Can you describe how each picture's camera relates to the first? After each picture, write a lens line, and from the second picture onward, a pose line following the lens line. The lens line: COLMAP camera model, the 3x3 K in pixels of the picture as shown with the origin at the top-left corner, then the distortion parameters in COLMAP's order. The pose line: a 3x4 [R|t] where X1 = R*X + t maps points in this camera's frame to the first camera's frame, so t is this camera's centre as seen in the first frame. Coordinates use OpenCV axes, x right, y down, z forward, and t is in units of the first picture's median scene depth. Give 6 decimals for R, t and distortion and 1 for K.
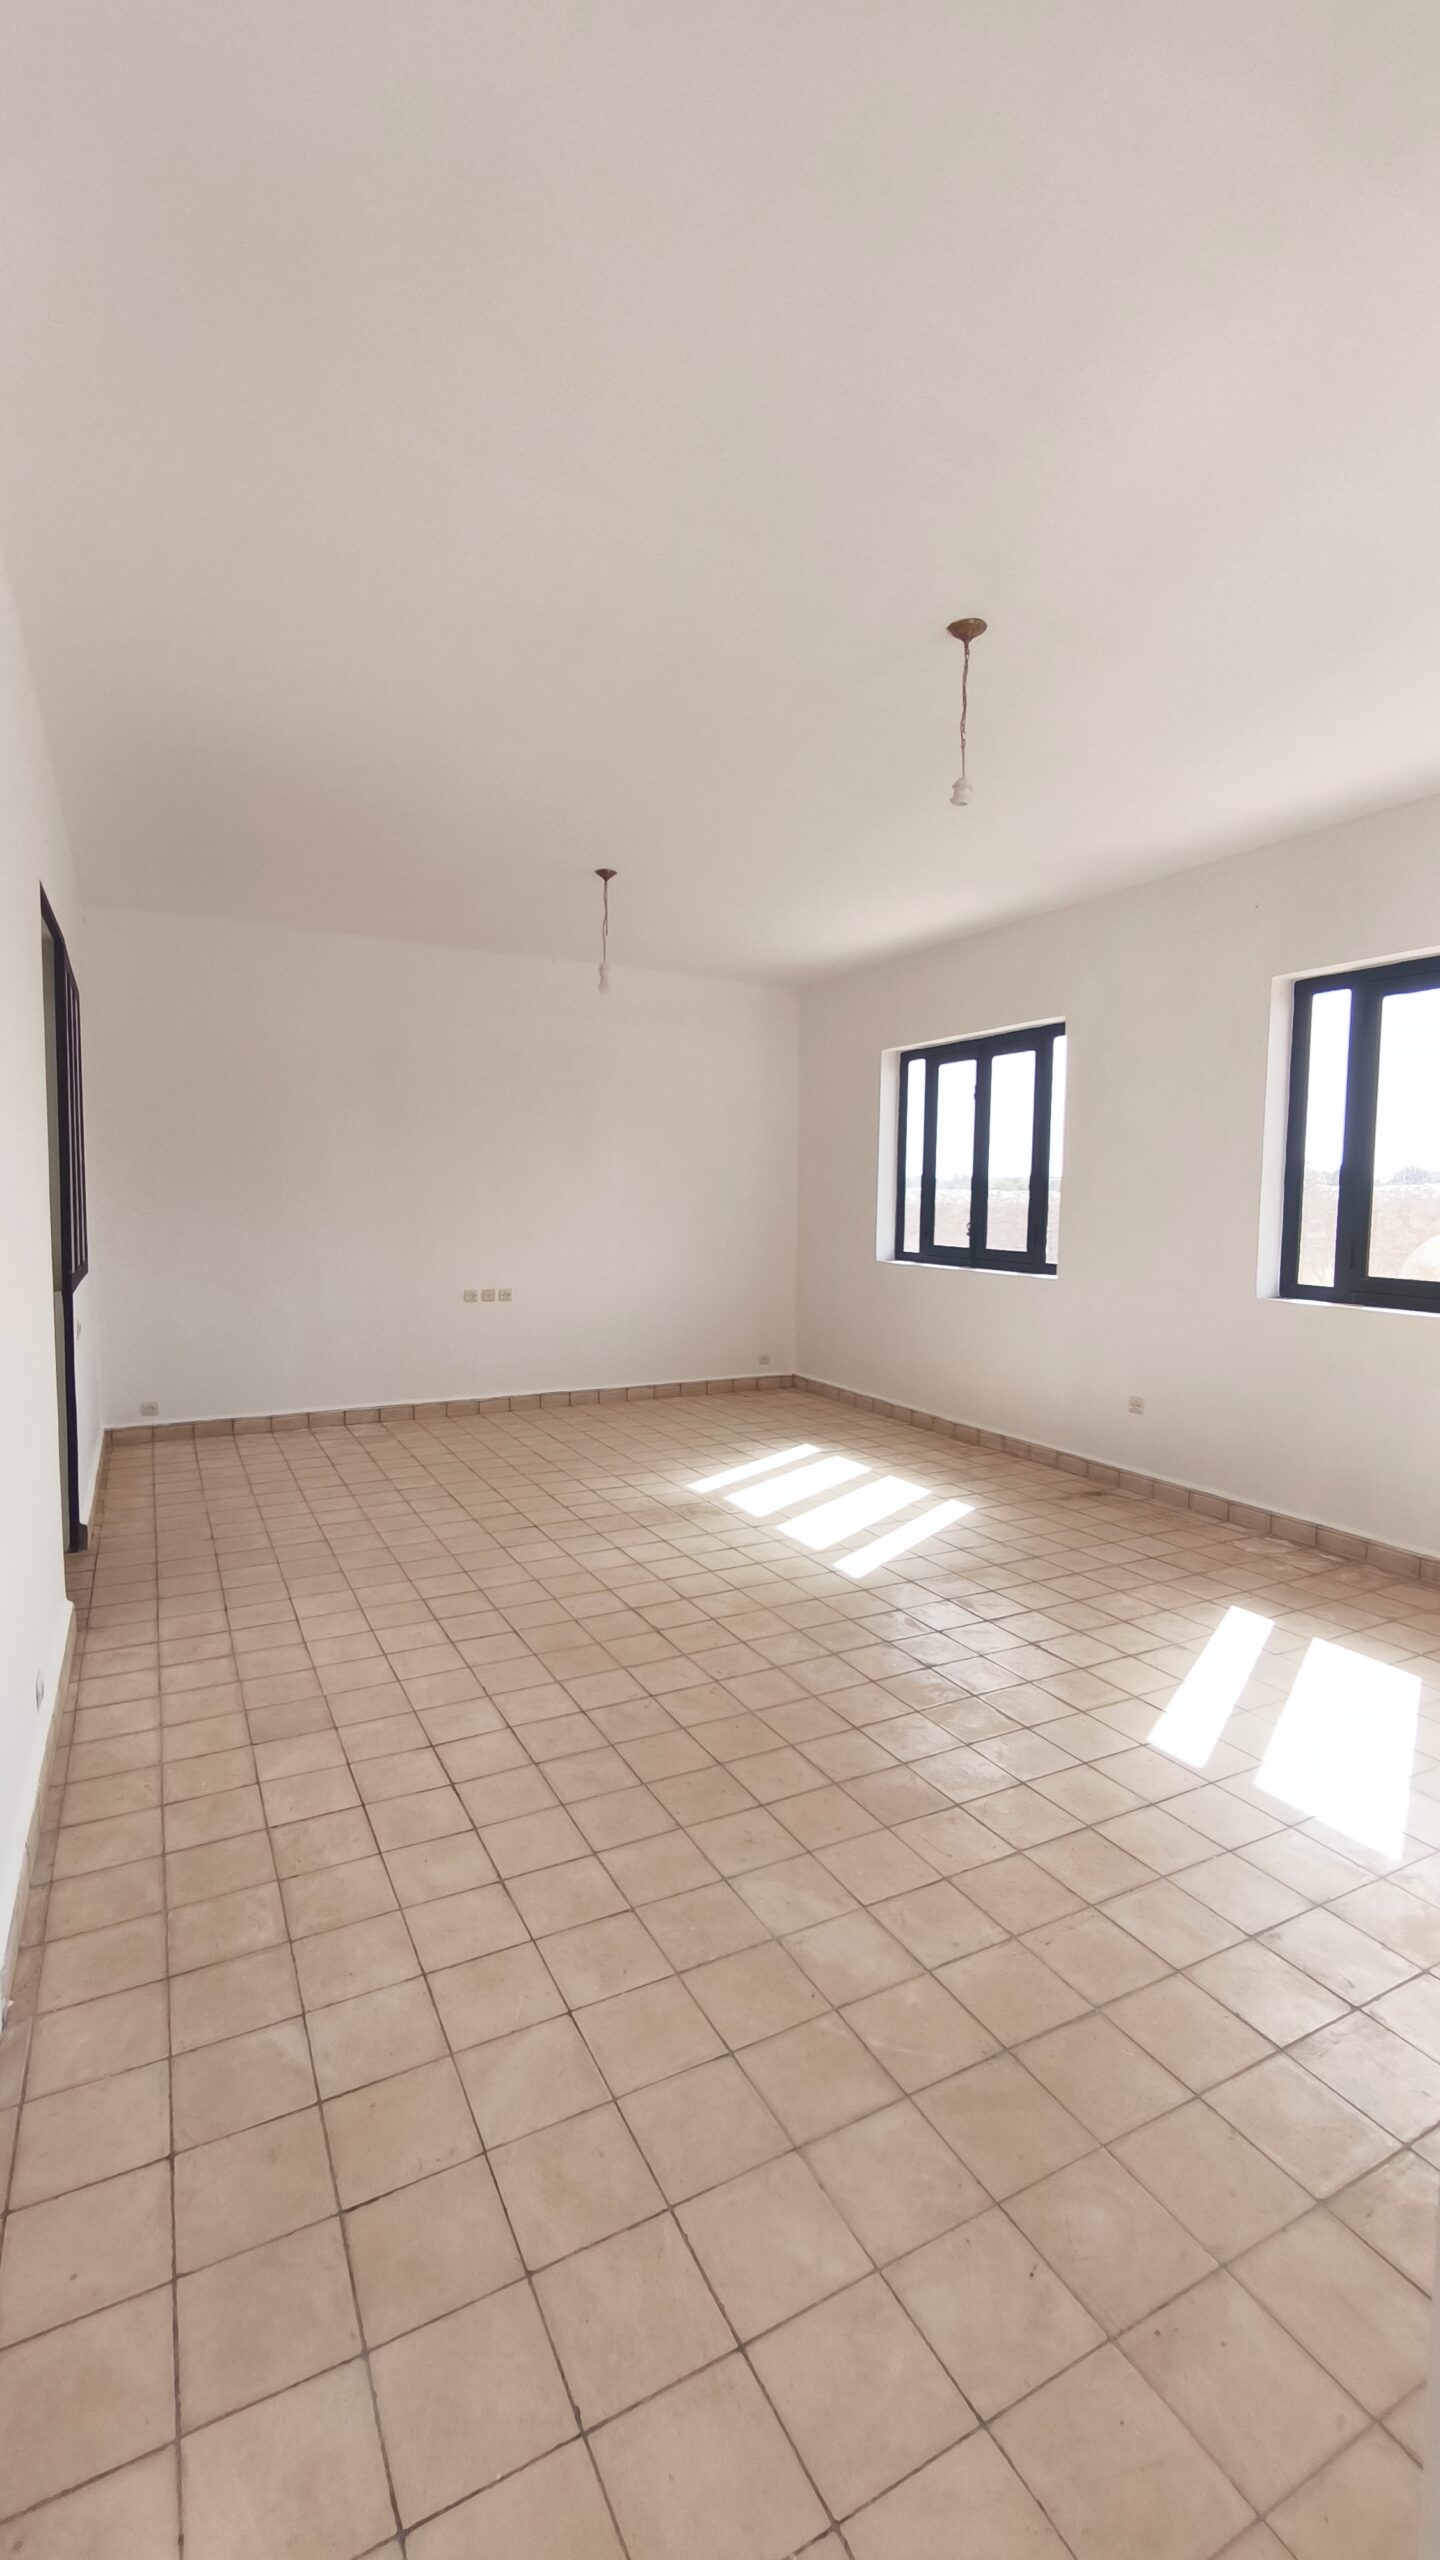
lens RADIAL K [[1083.8, 0, 725.5], [0, 1083.8, 1280.6], [0, 0, 1]] dist [-0.004514, 0.000299]
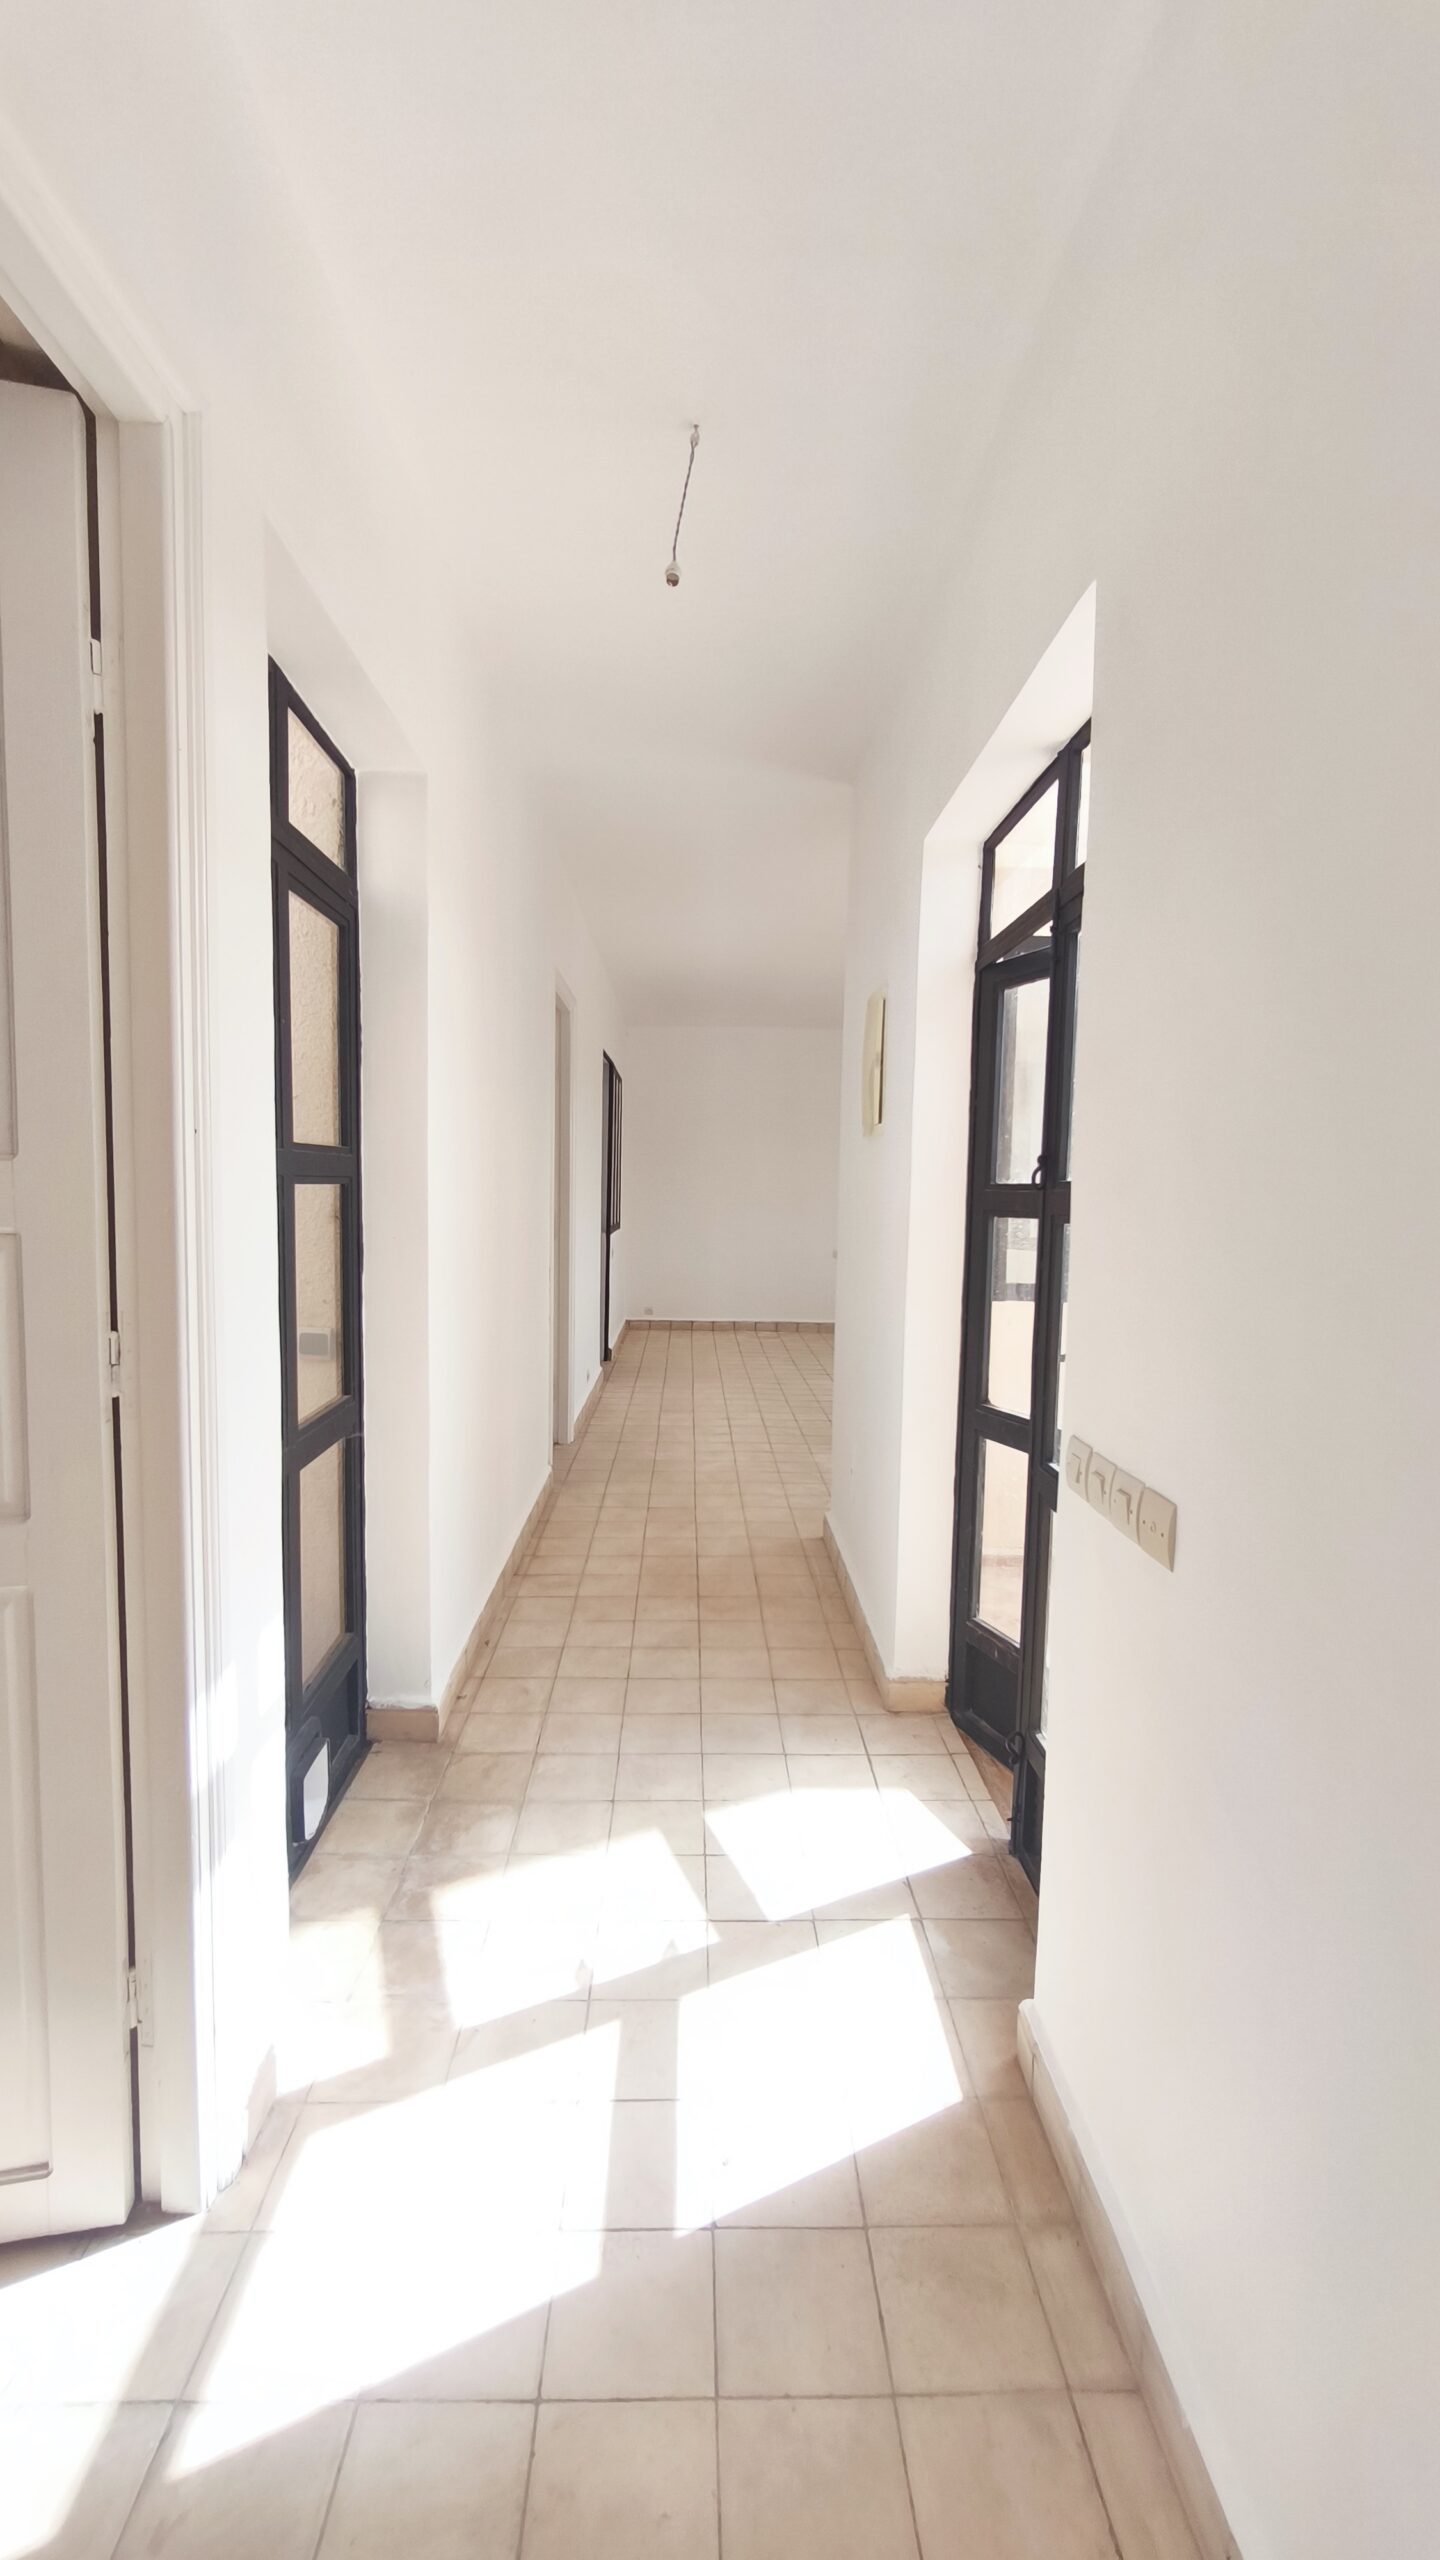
lens RADIAL K [[1083.8, 0, 717.0], [0, 1083.8, 1281.9], [0, 0, 1]] dist [-0.004514, 0.000299]
pose [[0.895098, 0.041660, -0.443919, 0.346202], [-0.042841, 0.999055, 0.007375, 0.057481], [0.443807, 0.012416, 0.896036, -0.524535]]
